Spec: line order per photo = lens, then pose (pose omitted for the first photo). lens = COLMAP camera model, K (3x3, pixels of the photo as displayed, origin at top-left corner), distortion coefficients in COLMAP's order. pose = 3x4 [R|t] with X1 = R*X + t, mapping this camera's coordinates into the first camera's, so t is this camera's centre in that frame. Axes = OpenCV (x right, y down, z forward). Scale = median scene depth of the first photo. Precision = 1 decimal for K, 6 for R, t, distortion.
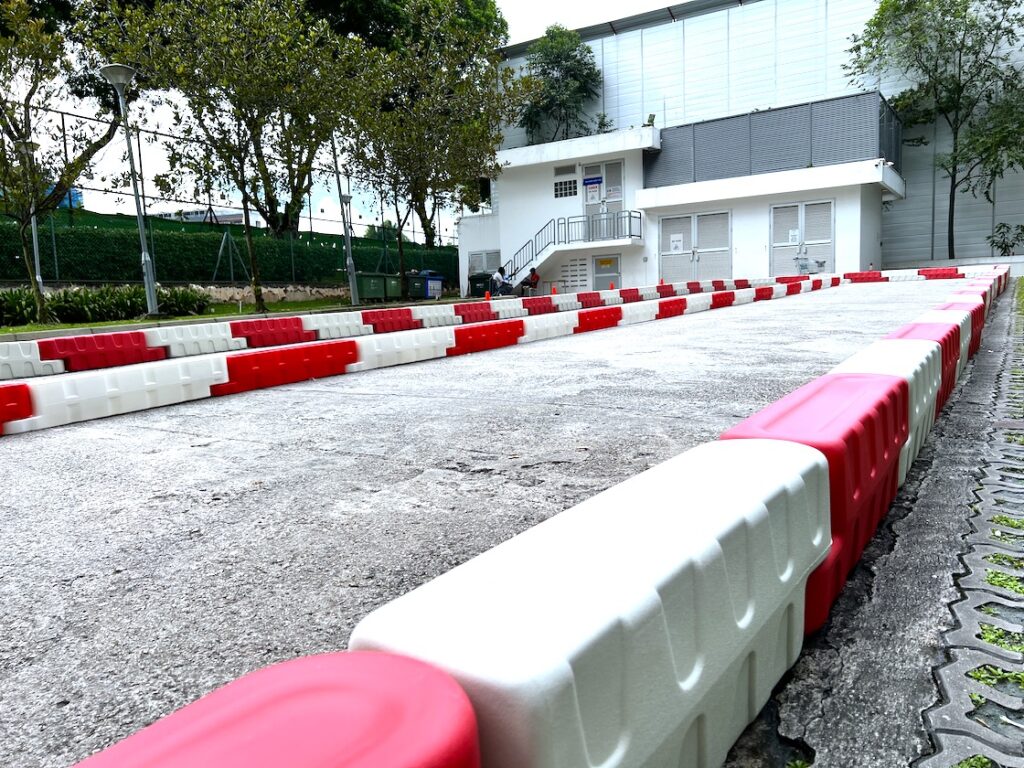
lens RADIAL K [[803.3, 0, 510.1], [0, 803.3, 376.1], [0, 0, 1]] dist [0.068426, -0.057539]
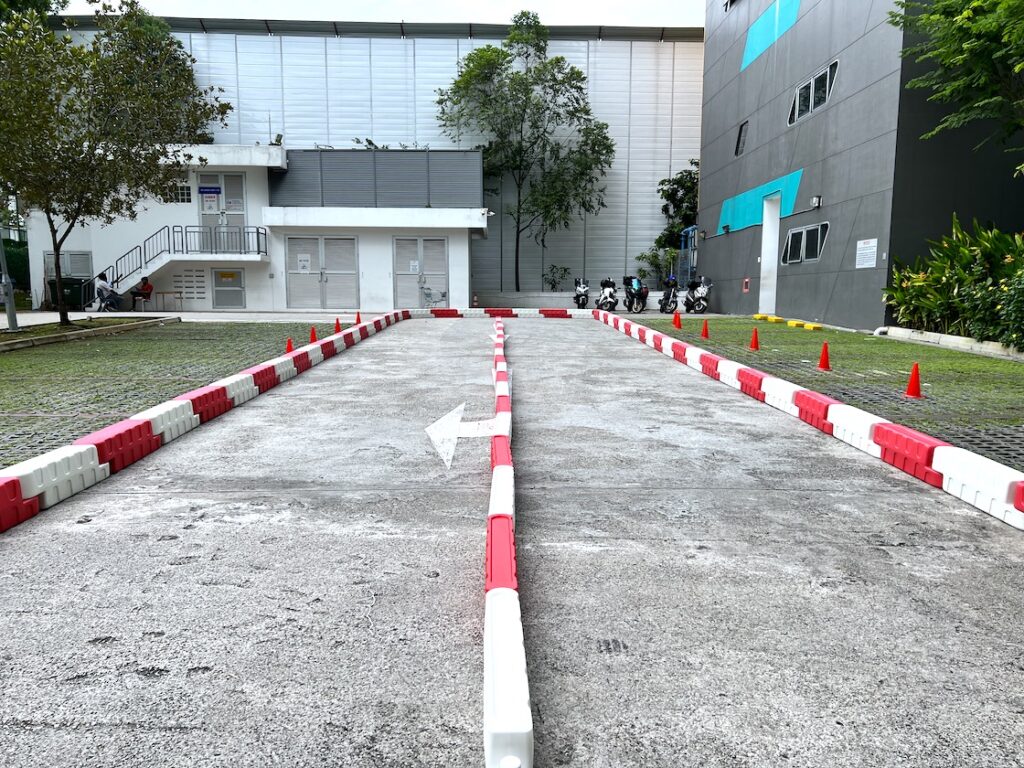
lens RADIAL K [[803.3, 0, 505.1], [0, 803.3, 391.0], [0, 0, 1]] dist [0.068426, -0.057539]
pose [[0.833421, -0.026286, 0.552014, -0.151131], [0.012901, 0.999521, 0.028117, -0.025589], [-0.552488, -0.016311, 0.833361, -0.007815]]
